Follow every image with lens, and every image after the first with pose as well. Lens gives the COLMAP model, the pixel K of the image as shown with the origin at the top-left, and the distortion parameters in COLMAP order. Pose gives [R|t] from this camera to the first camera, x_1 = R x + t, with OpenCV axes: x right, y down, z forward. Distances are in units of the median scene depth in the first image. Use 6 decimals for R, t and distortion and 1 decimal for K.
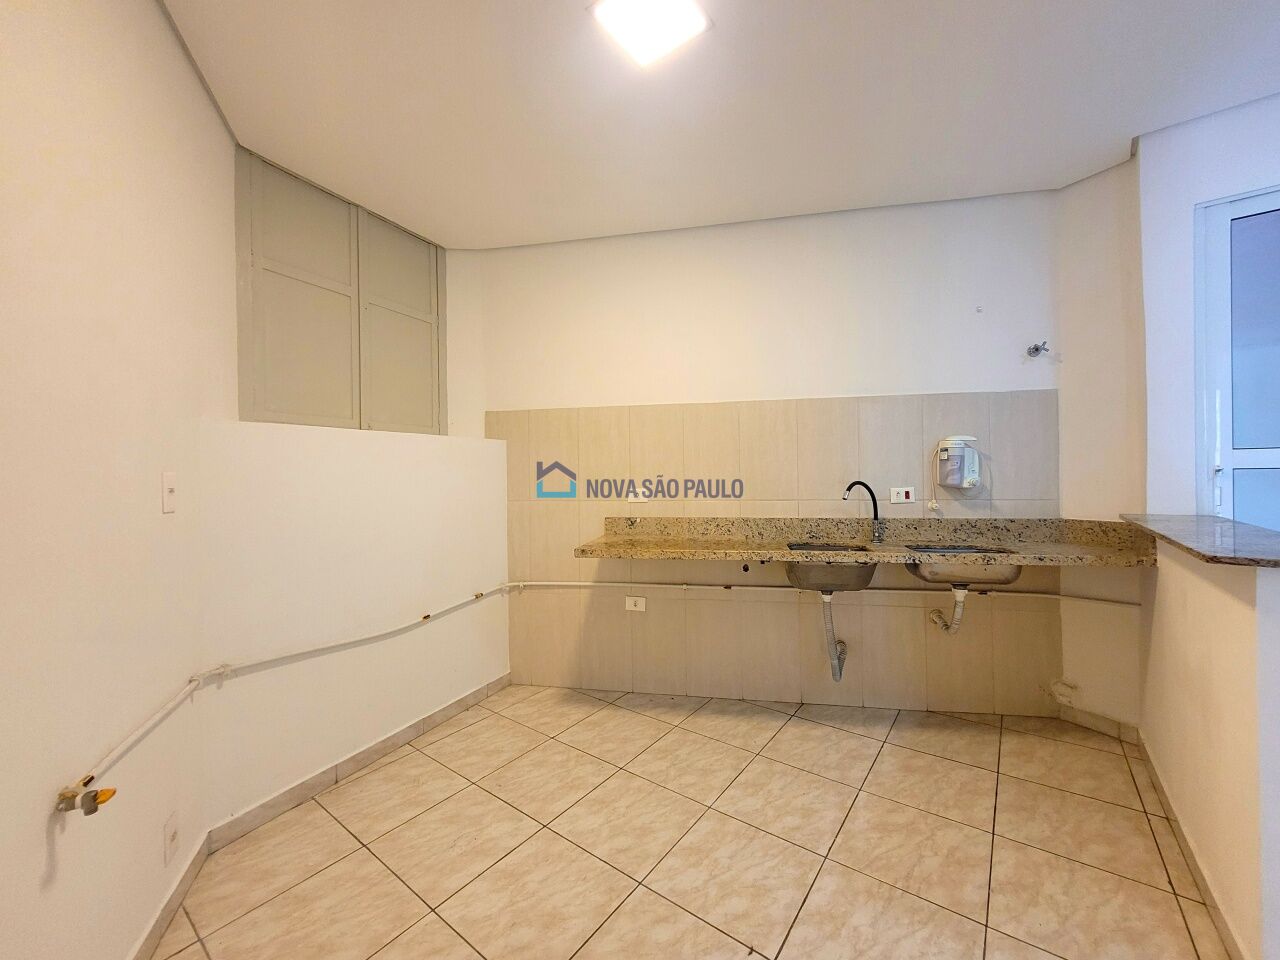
lens RADIAL K [[501.3, 0, 641.3], [0, 501.3, 472.7], [0, 0, 1]] dist [0.001141, -0.000220]
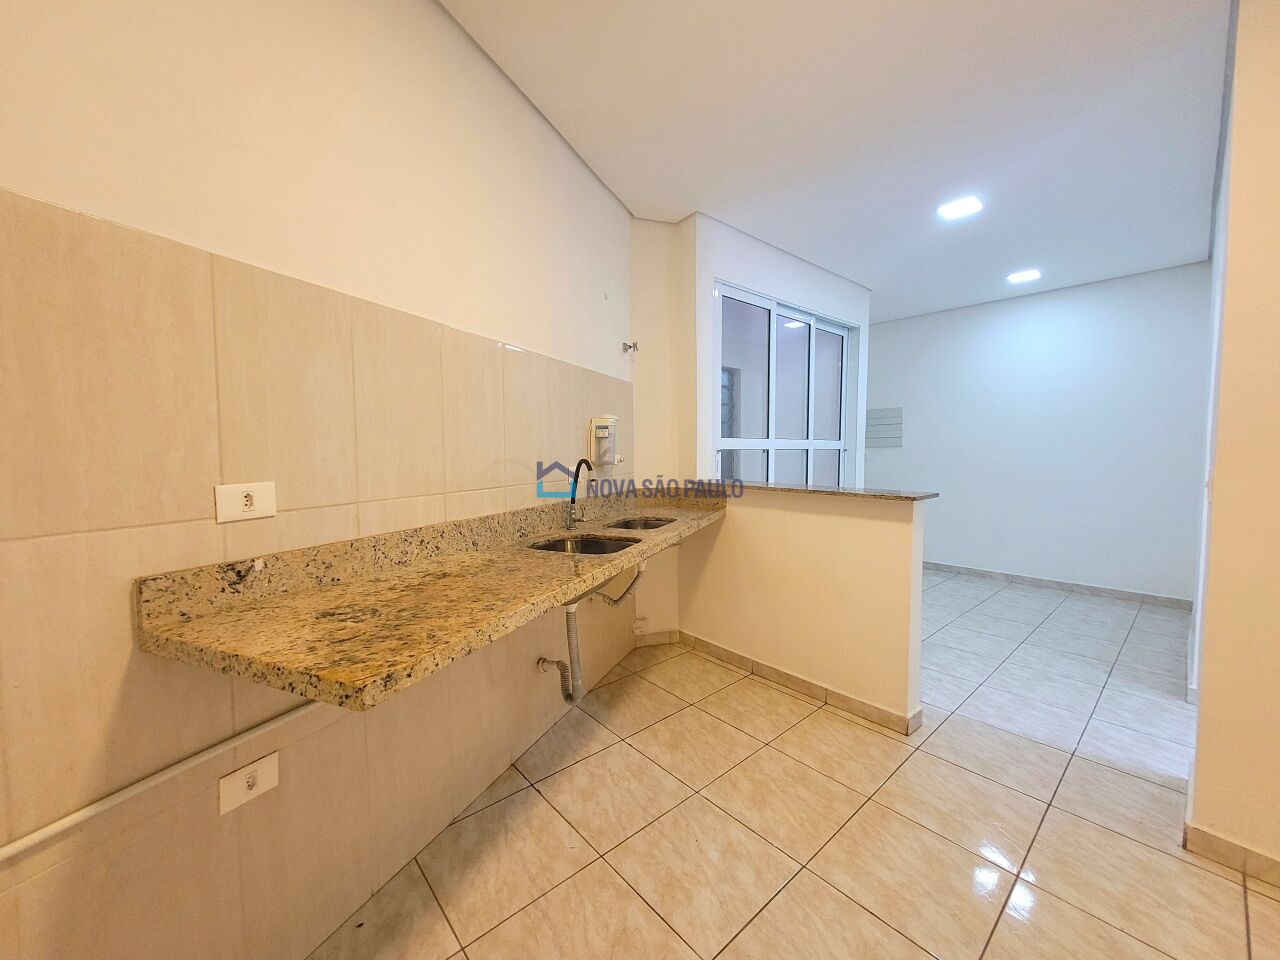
lens RADIAL K [[501.3, 0, 643.4], [0, 501.3, 477.6], [0, 0, 1]] dist [0.001141, -0.000220]
pose [[0.186915, -0.040104, 0.981557, -0.375653], [-0.015942, 0.998911, 0.043849, 0.008826], [-0.982247, -0.023844, 0.186072, 0.749599]]
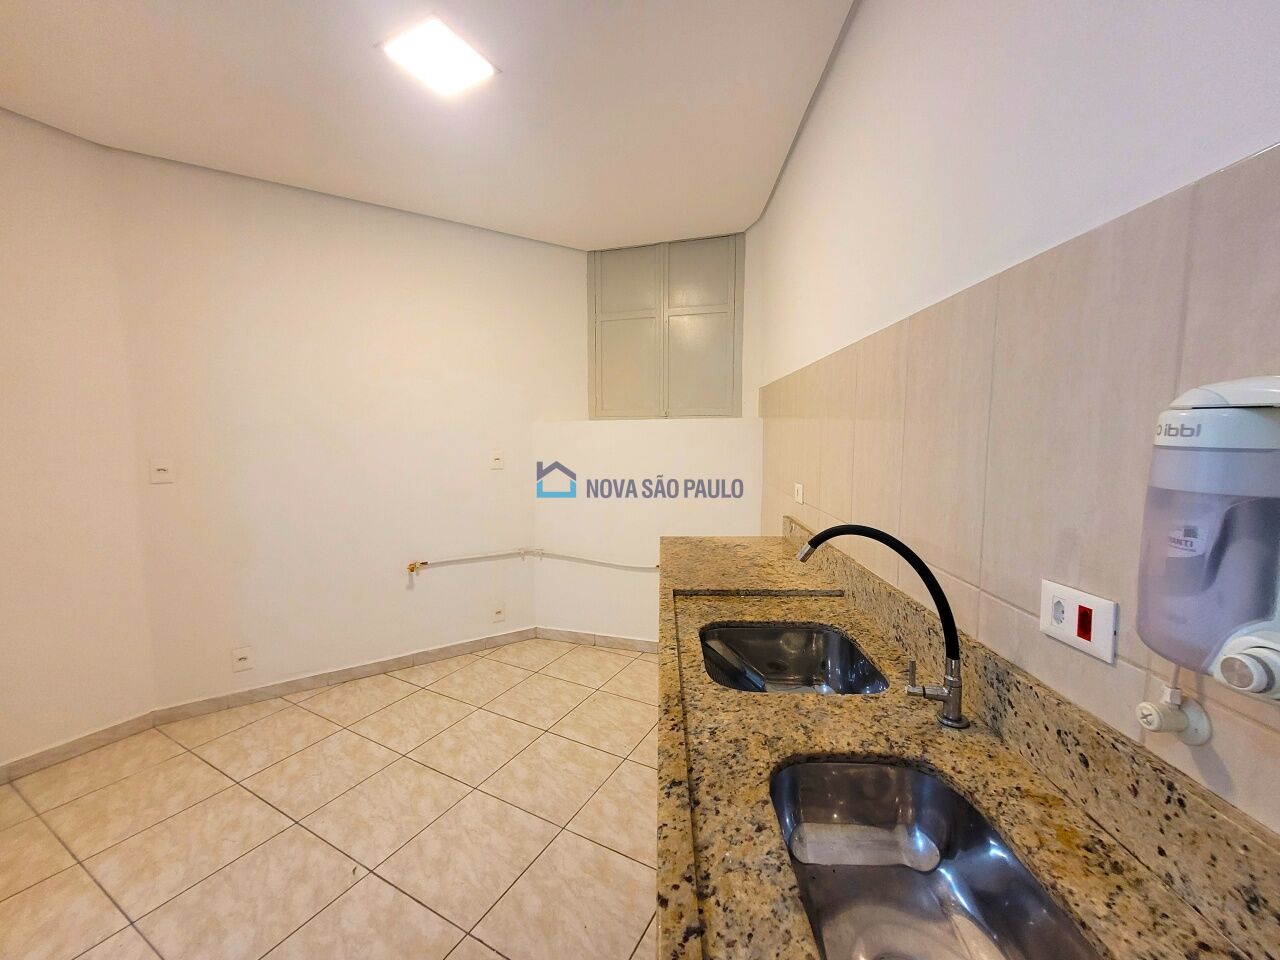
lens RADIAL K [[501.3, 0, 647.7], [0, 501.3, 469.4], [0, 0, 1]] dist [0.001141, -0.000220]
pose [[0.153848, 0.083357, -0.984572, 0.787658], [0.003904, 0.996376, 0.084966, -0.060197], [0.988087, -0.016916, 0.152965, 0.785931]]
